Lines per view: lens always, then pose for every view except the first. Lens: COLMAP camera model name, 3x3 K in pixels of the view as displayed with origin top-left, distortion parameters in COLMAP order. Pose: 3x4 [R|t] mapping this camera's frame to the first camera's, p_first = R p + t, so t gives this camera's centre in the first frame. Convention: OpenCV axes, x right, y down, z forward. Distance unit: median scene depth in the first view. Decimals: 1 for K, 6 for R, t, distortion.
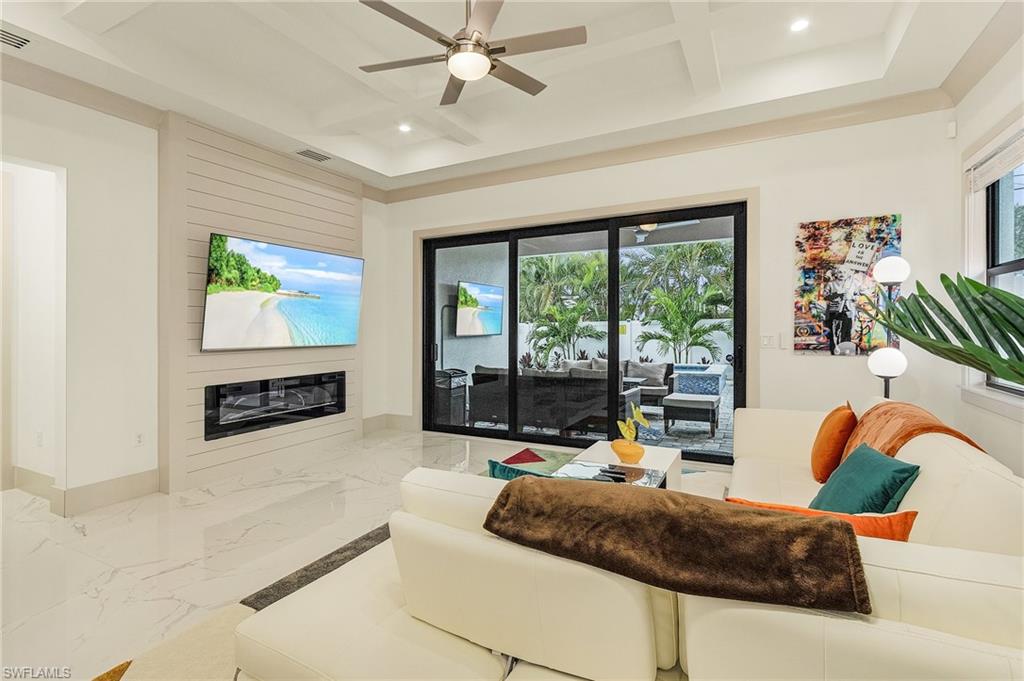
lens RADIAL K [[466.4, 0, 511.4], [0, 466.4, 331.1], [0, 0, 1]] dist [-0.000387, 0.000429]
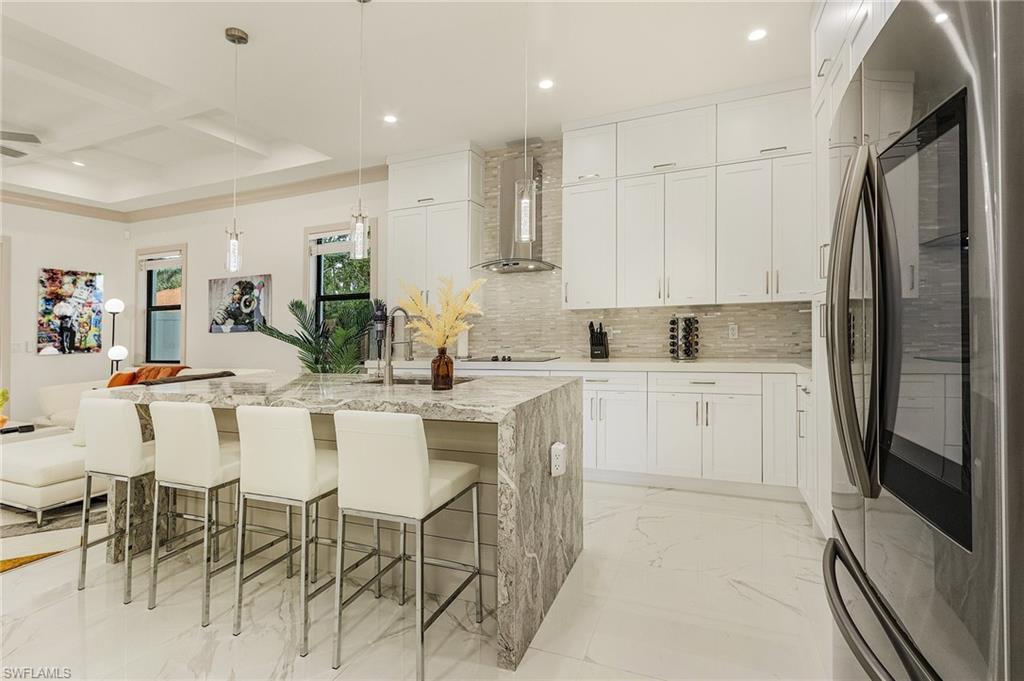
lens RADIAL K [[497.0, 0, 511.5], [0, 497.0, 306.2], [0, 0, 1]] dist [0.003019, 0.001011]
pose [[-0.079780, 0.054850, 0.995302, -1.123730], [0.031854, 0.998115, -0.052452, 0.025757], [-0.996303, 0.027520, -0.081376, -0.388244]]
